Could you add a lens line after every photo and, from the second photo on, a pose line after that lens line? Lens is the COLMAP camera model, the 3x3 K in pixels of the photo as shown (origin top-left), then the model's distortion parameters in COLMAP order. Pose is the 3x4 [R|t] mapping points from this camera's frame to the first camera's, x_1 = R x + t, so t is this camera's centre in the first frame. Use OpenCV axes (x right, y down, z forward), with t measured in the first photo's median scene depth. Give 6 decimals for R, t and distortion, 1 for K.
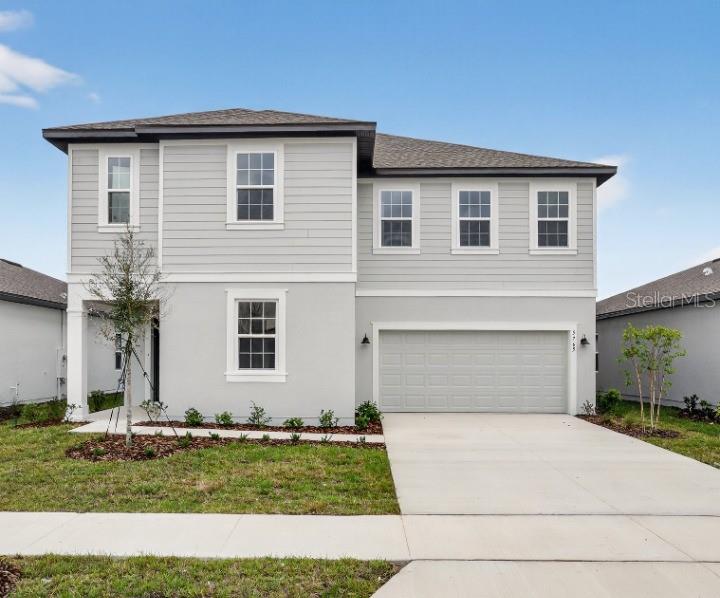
lens RADIAL K [[798.3, 0, 360.0], [0, 798.3, 256.3], [0, 0, 1]] dist [0.056891, -0.008465]
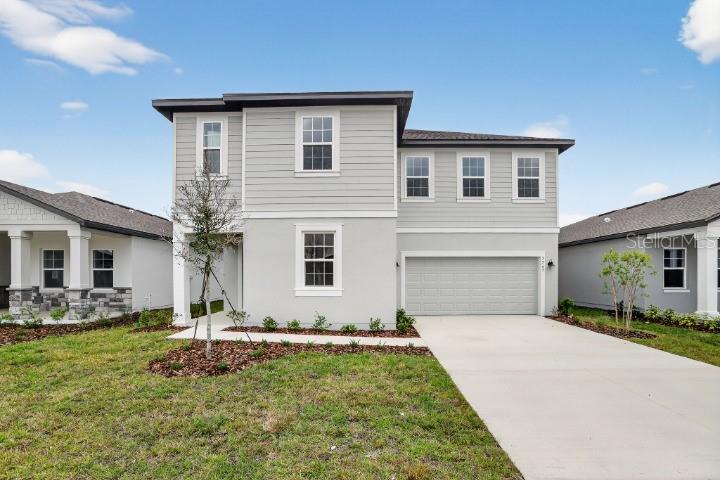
lens RADIAL K [[329.7, 0, 360.0], [0, 329.7, 240.0], [0, 0, 1]] dist [-0.001319, 0.000303]
pose [[0.999633, -0.000975, 0.027068, -0.077388], [0.000506, 0.999849, 0.017347, 0.057962], [-0.027081, -0.017327, 0.999483, 0.468339]]
